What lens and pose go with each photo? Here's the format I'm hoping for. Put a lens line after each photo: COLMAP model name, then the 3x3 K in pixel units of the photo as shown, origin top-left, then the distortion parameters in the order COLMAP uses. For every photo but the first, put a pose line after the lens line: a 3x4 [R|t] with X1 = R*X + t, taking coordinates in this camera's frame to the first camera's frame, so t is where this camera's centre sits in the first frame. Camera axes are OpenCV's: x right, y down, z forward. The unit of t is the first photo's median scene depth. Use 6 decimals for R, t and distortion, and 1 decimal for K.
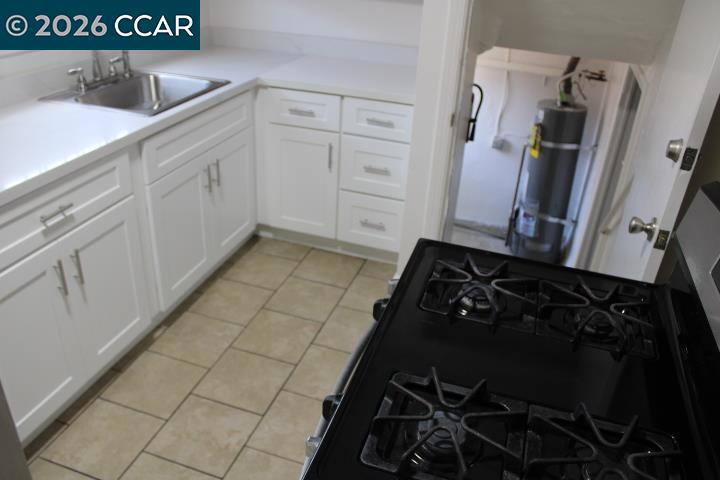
lens RADIAL K [[595.0, 0, 355.7], [0, 595.0, 237.6], [0, 0, 1]] dist [-0.153777, 0.109018]
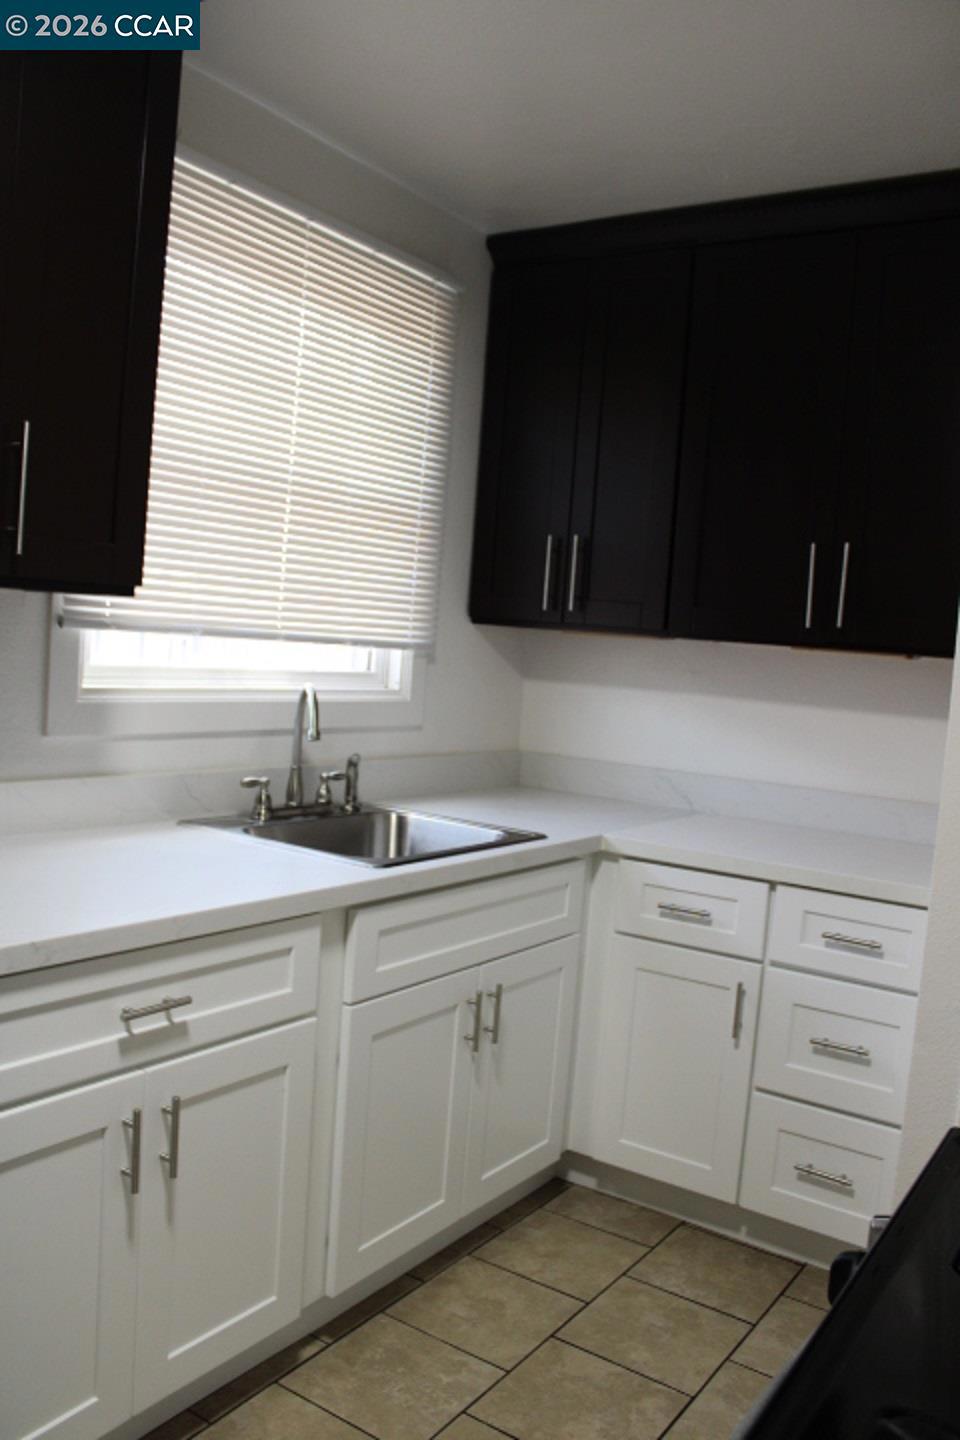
lens RADIAL K [[1190.0, 0, 469.8], [0, 1190.0, 707.8], [0, 0, 1]] dist [-0.153777, 0.109018]
pose [[0.960934, 0.036139, -0.274407, -0.003130], [-0.150790, 0.899740, -0.409549, 0.063994], [0.232094, 0.434927, 0.870040, 0.065657]]
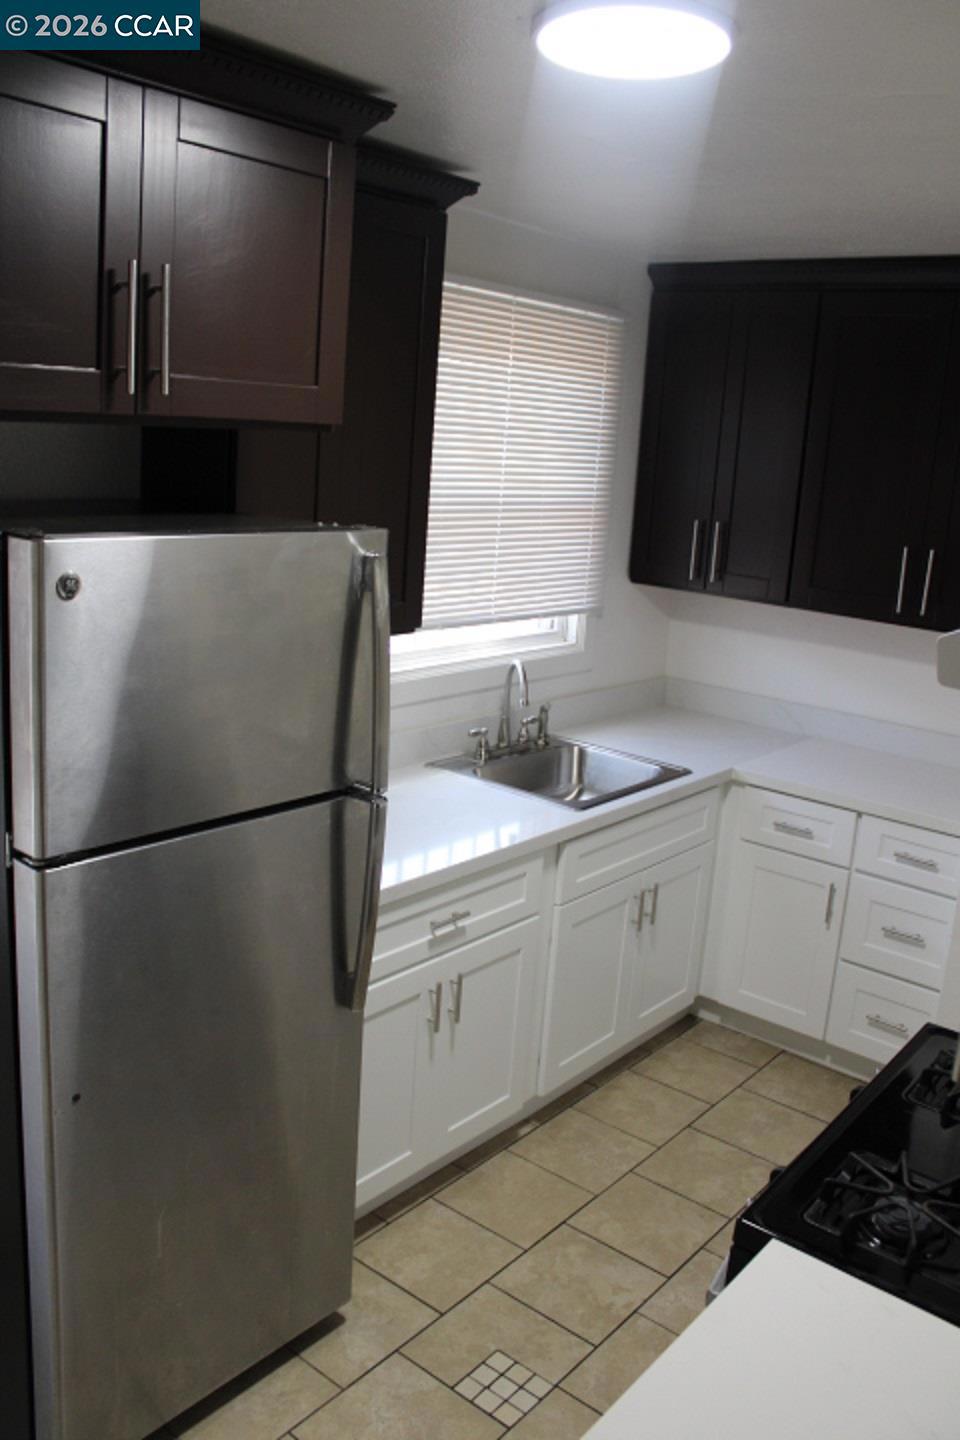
lens RADIAL K [[1190.0, 0, 478.6], [0, 1190.0, 706.2], [0, 0, 1]] dist [-0.153777, 0.109018]
pose [[0.931788, 0.089454, -0.351808, 0.031750], [-0.186179, 0.949751, -0.251616, 0.052871], [0.311622, 0.299952, 0.901621, -0.347998]]
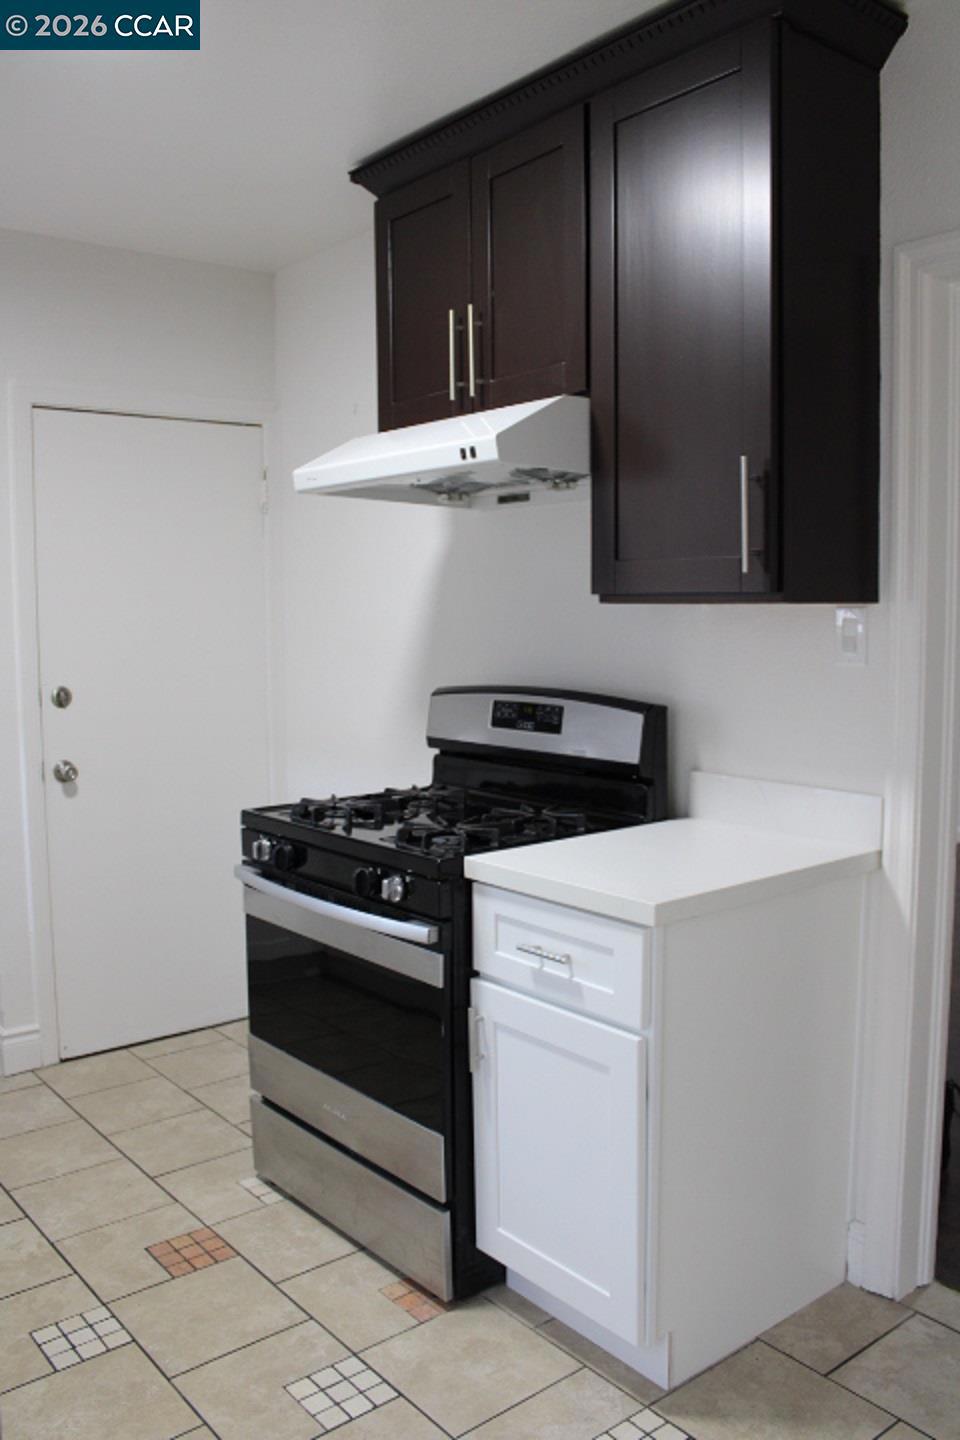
lens RADIAL K [[1190.0, 0, 480.1], [0, 1190.0, 720.9], [0, 0, 1]] dist [-0.153777, 0.109018]
pose [[-0.534283, 0.041288, -0.844296, 0.362964], [-0.418498, 0.854888, 0.306638, -0.409741], [0.734439, 0.517167, -0.439473, 0.946388]]
